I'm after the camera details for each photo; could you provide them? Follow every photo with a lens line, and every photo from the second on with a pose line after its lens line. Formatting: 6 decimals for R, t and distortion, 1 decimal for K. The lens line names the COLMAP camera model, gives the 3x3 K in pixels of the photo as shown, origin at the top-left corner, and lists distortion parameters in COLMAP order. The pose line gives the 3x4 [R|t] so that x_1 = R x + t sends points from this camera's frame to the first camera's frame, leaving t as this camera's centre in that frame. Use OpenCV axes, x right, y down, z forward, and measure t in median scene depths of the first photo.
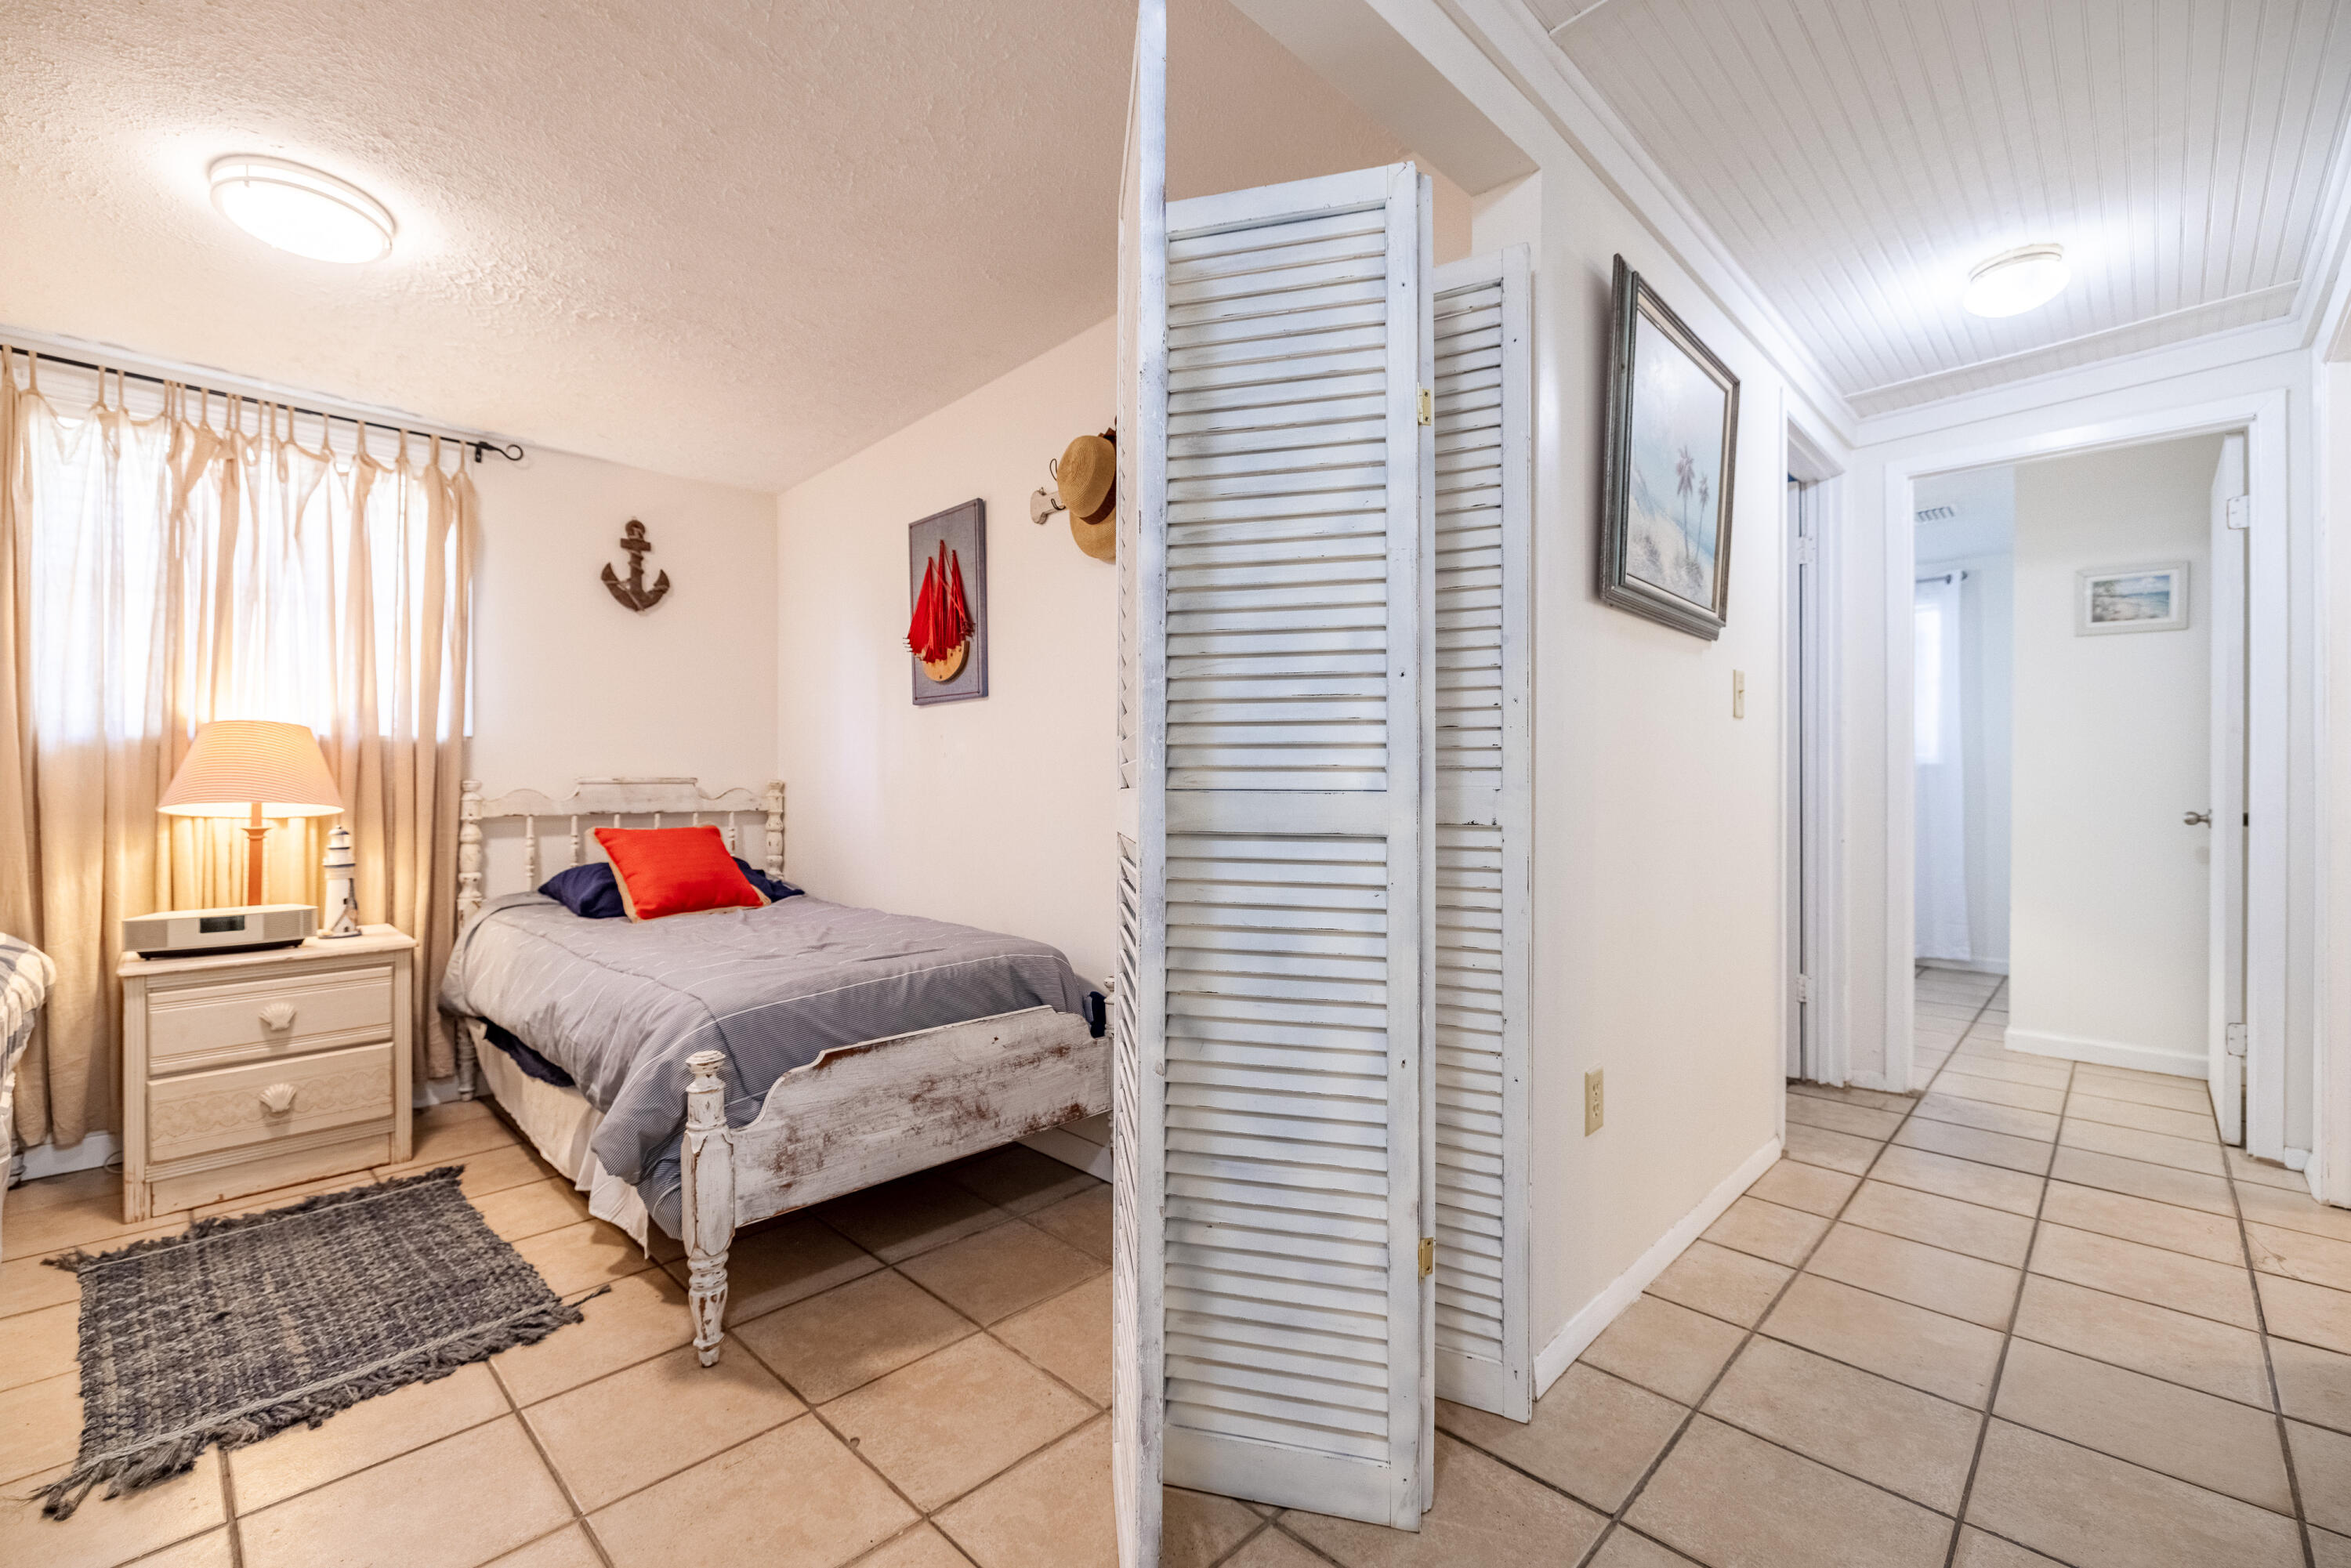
lens RADIAL K [[1012.3, 0, 1177.3], [0, 1012.3, 789.6], [0, 0, 1]] dist [-0.003314, -0.000567]
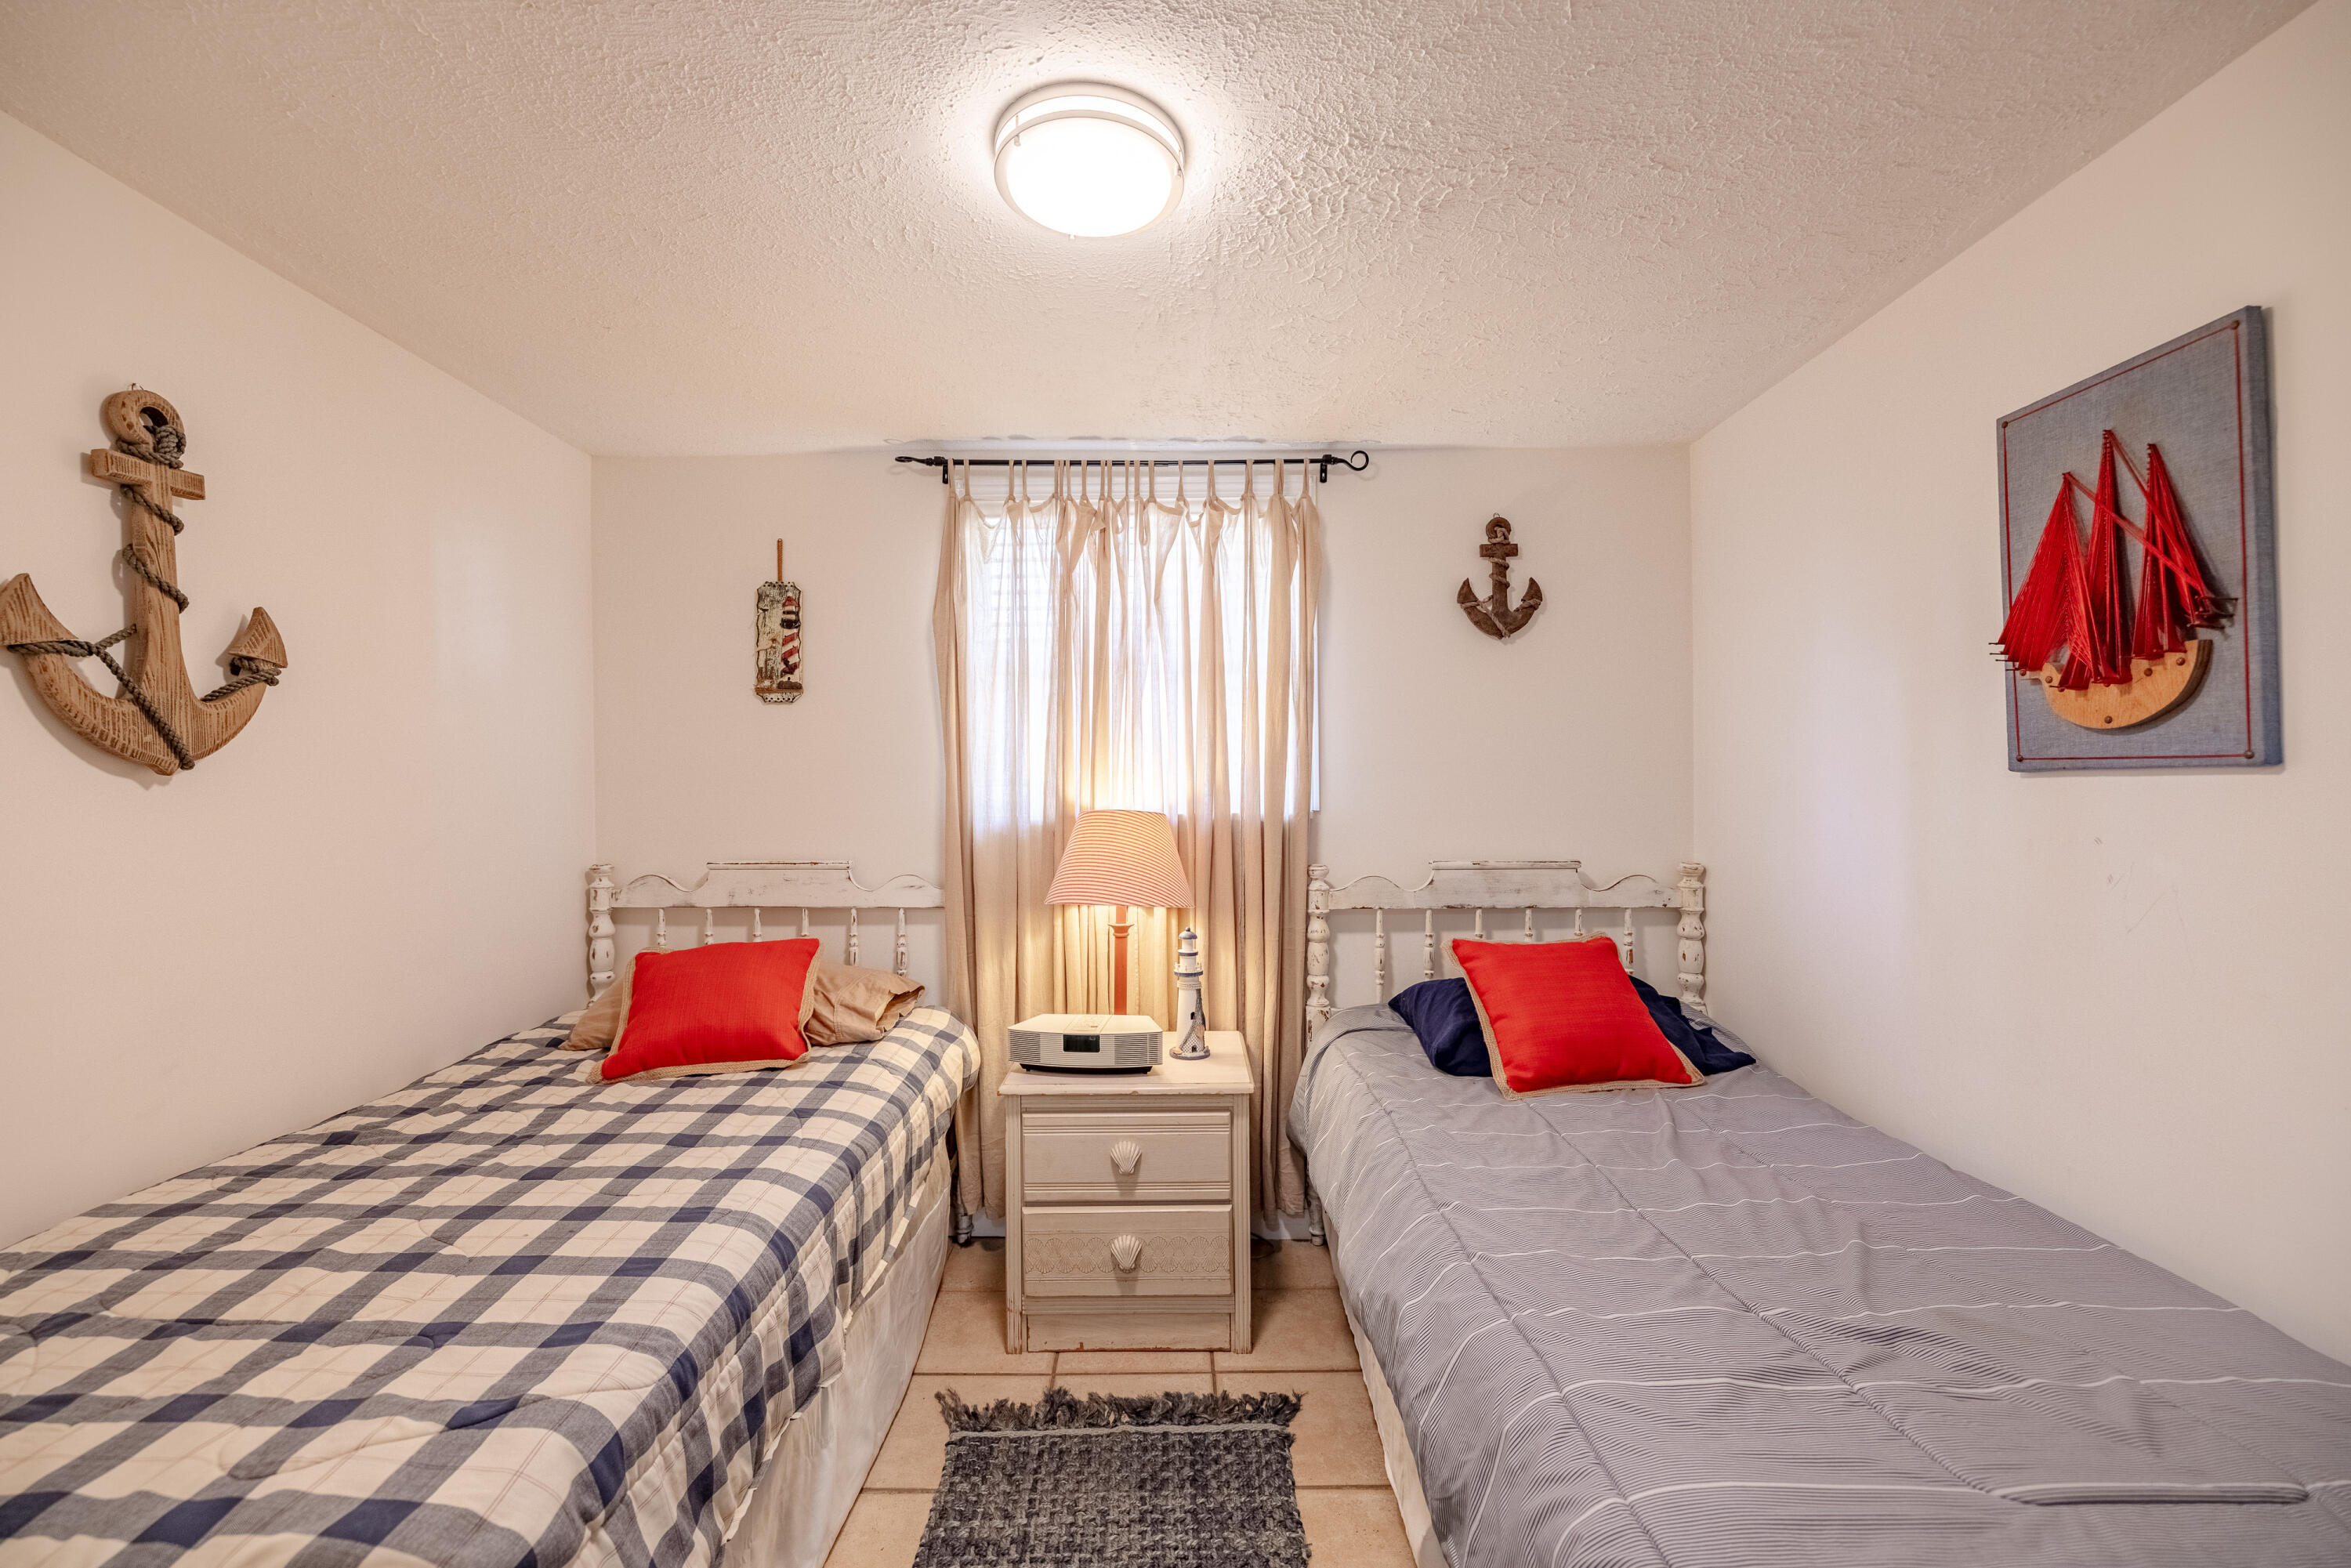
lens RADIAL K [[1012.3, 0, 1173.2], [0, 1012.3, 778.2], [0, 0, 1]] dist [-0.003314, -0.000567]
pose [[0.702955, -0.007378, -0.711196, -0.206980], [0.006082, 0.999972, -0.004362, -0.085119], [0.711209, -0.001259, 0.702980, 0.359989]]
